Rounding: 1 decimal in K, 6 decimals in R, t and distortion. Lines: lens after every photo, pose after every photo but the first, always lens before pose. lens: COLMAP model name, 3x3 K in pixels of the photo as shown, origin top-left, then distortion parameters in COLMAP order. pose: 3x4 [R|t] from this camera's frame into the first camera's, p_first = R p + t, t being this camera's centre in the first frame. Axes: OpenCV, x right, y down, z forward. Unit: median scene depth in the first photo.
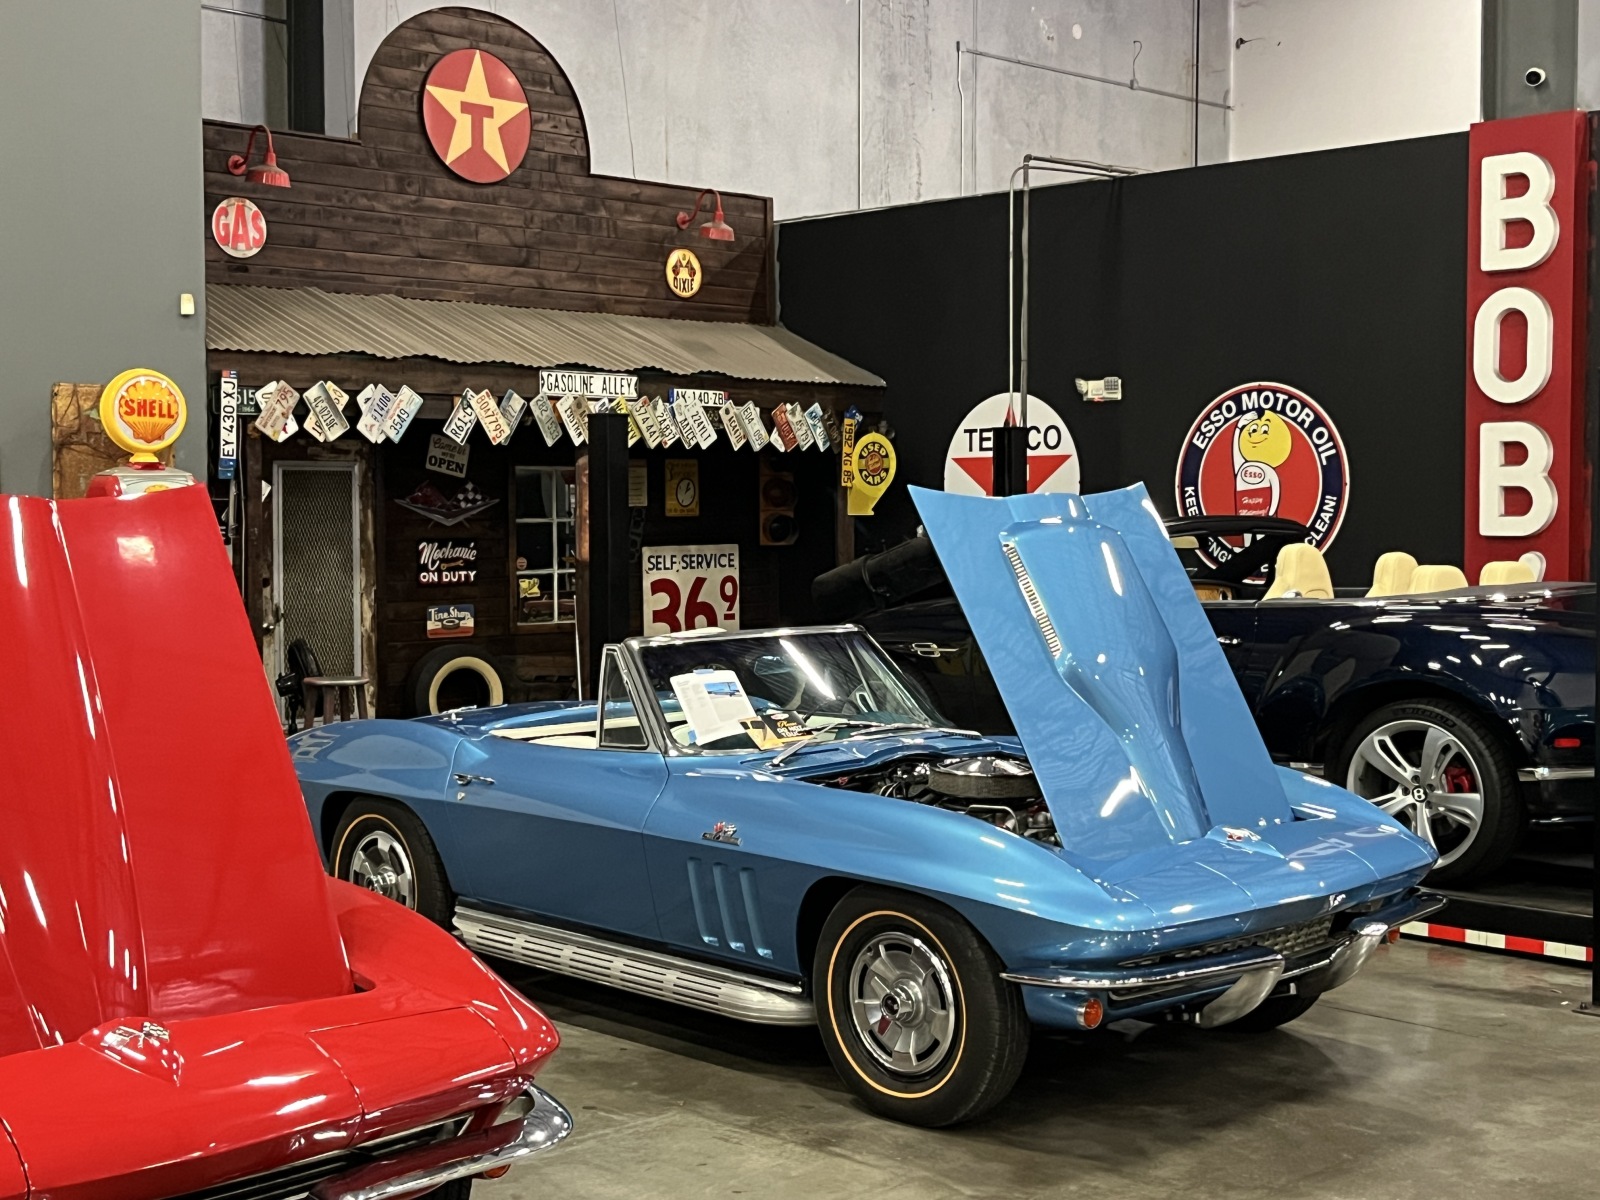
lens RADIAL K [[2103.2, 0, 804.2], [0, 2103.2, 595.0], [0, 0, 1]] dist [0.026040, 0.000000]
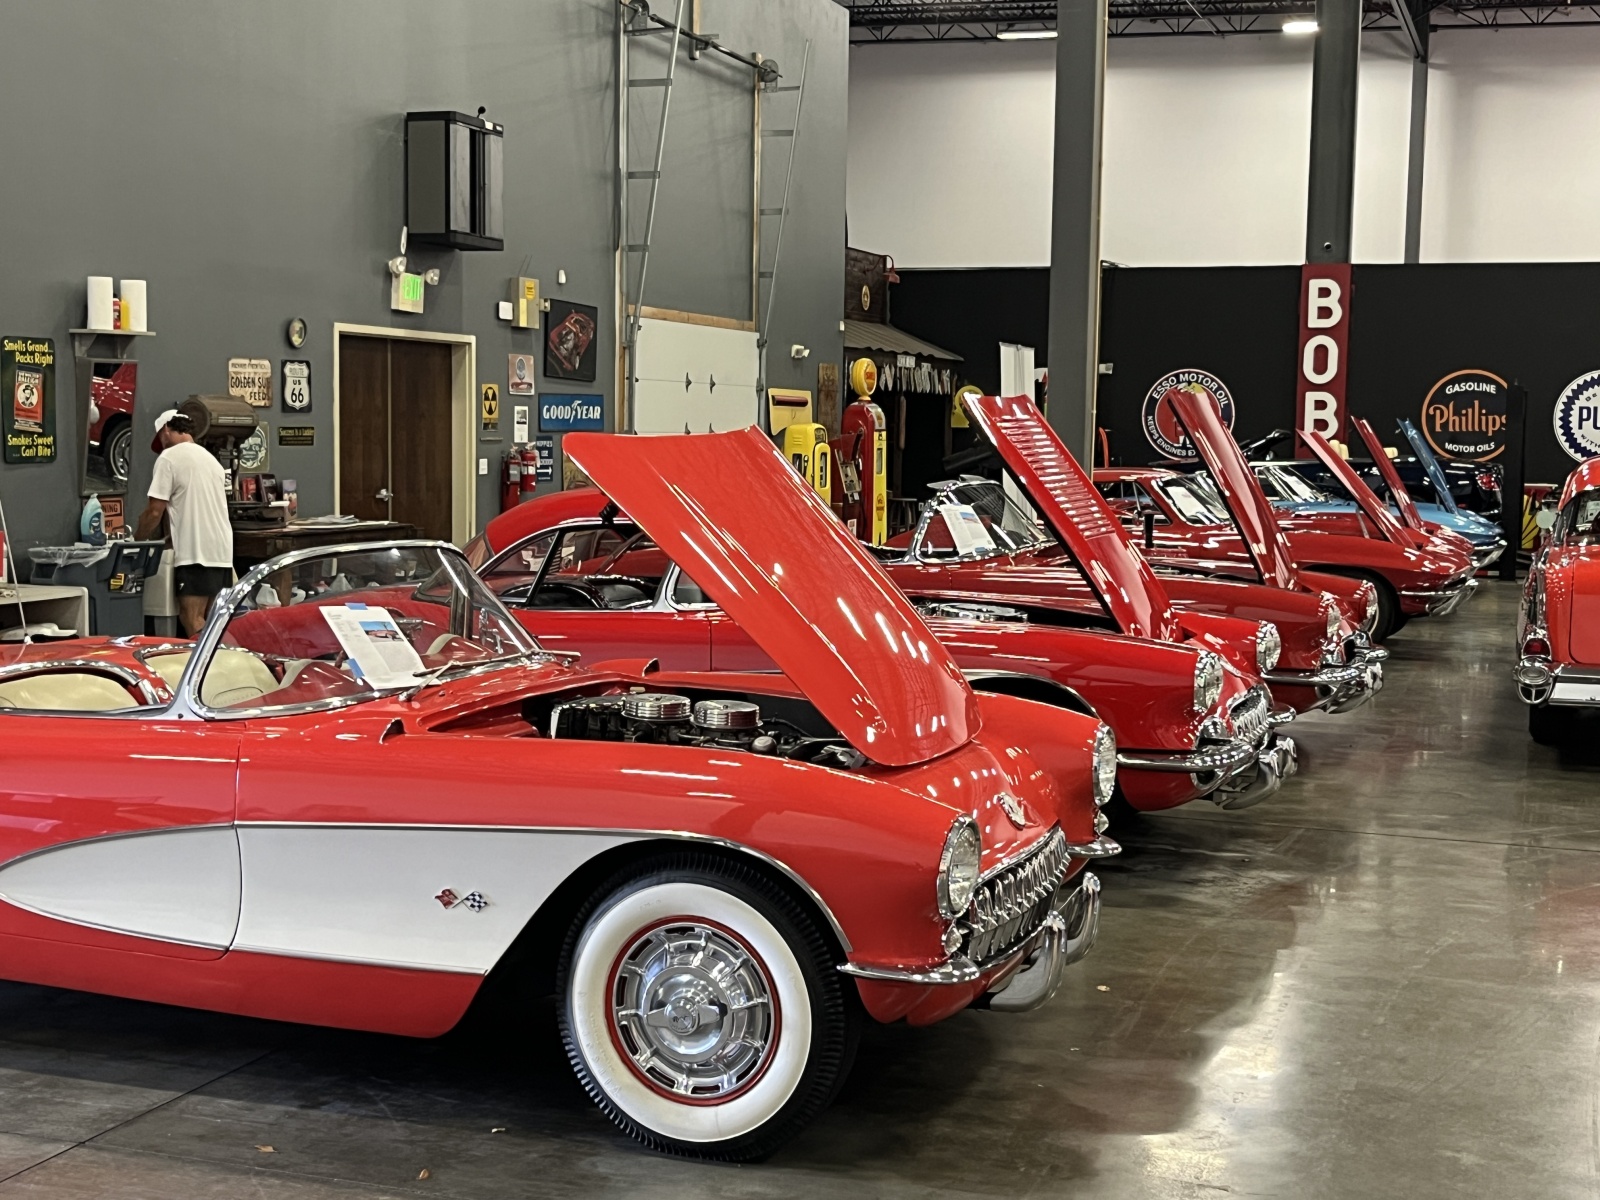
lens RADIAL K [[2103.2, 0, 807.5], [0, 2103.2, 596.5], [0, 0, 1]] dist [0.026040, 0.000000]
pose [[0.892083, -0.025935, 0.451127, -1.160495], [0.005983, 0.998942, 0.045596, 0.033779], [-0.451832, -0.037977, 0.891294, -0.798696]]
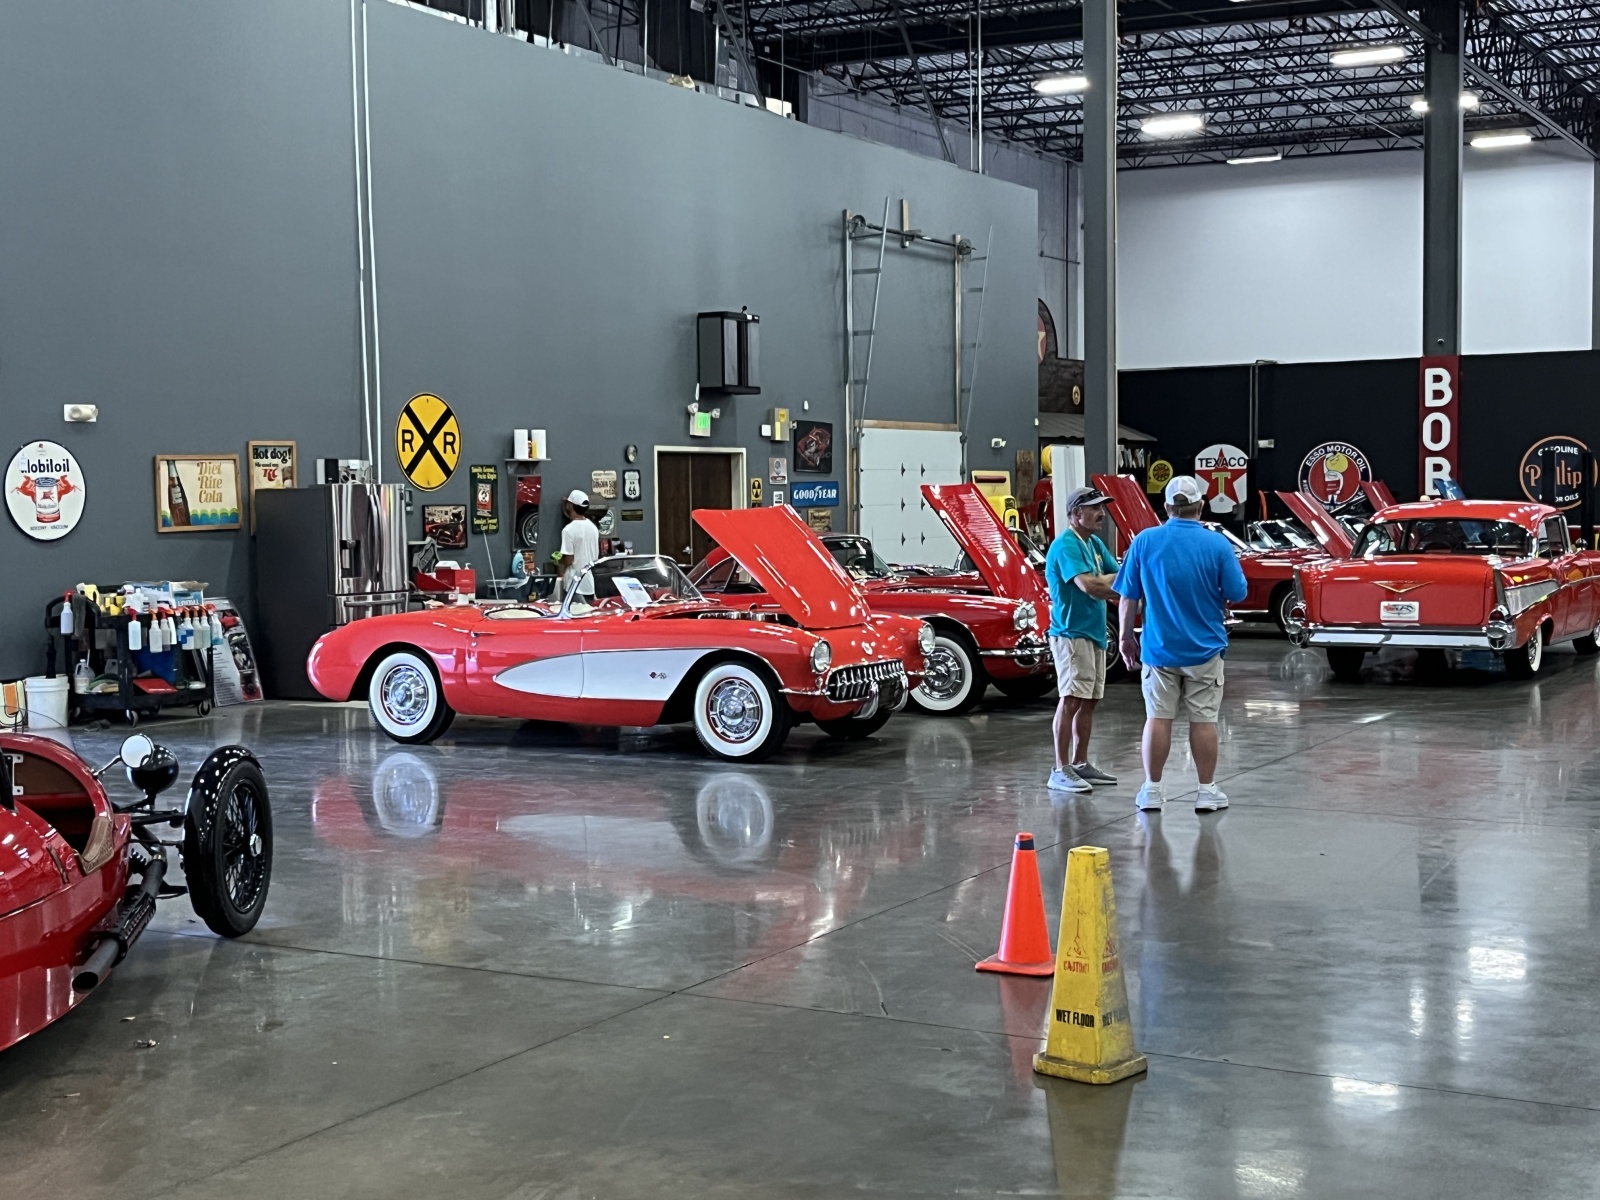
lens RADIAL K [[2103.2, 0, 791.9], [0, 2103.2, 601.2], [0, 0, 1]] dist [0.026040, 0.000000]
pose [[0.959433, -0.030834, 0.280246, -1.282944], [0.028705, 0.999519, 0.011700, 0.056478], [-0.280472, -0.003181, 0.959857, -1.495605]]
